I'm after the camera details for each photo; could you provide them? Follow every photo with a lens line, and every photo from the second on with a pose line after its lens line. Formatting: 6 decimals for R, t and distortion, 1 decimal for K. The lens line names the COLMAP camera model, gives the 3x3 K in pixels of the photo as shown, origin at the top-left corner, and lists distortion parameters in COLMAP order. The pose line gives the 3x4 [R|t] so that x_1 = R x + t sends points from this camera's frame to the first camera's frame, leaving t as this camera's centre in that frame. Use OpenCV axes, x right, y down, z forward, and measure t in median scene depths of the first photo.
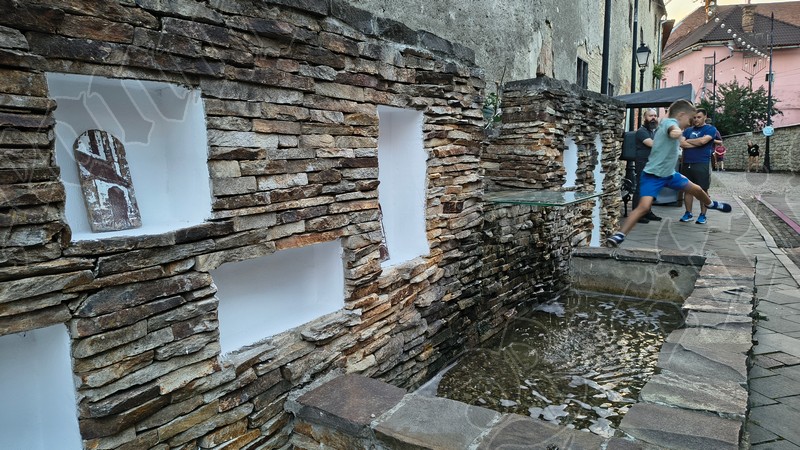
lens RADIAL K [[550.5, 0, 402.7], [0, 550.5, 227.4], [0, 0, 1]] dist [0.042826, -0.048147]
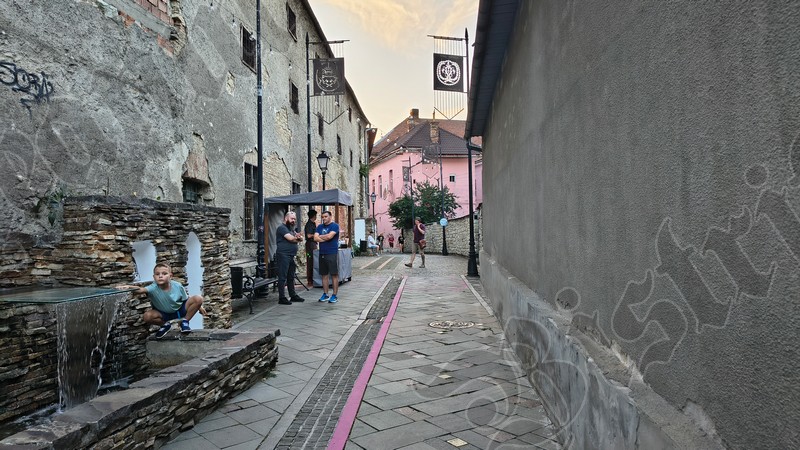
lens RADIAL K [[550.5, 0, 402.7], [0, 550.5, 227.4], [0, 0, 1]] dist [0.042826, -0.048147]
pose [[0.914351, 0.002242, 0.404916, 0.319534], [0.058161, 0.988888, -0.136811, 0.007139], [-0.400723, 0.148643, 0.904061, -0.322326]]
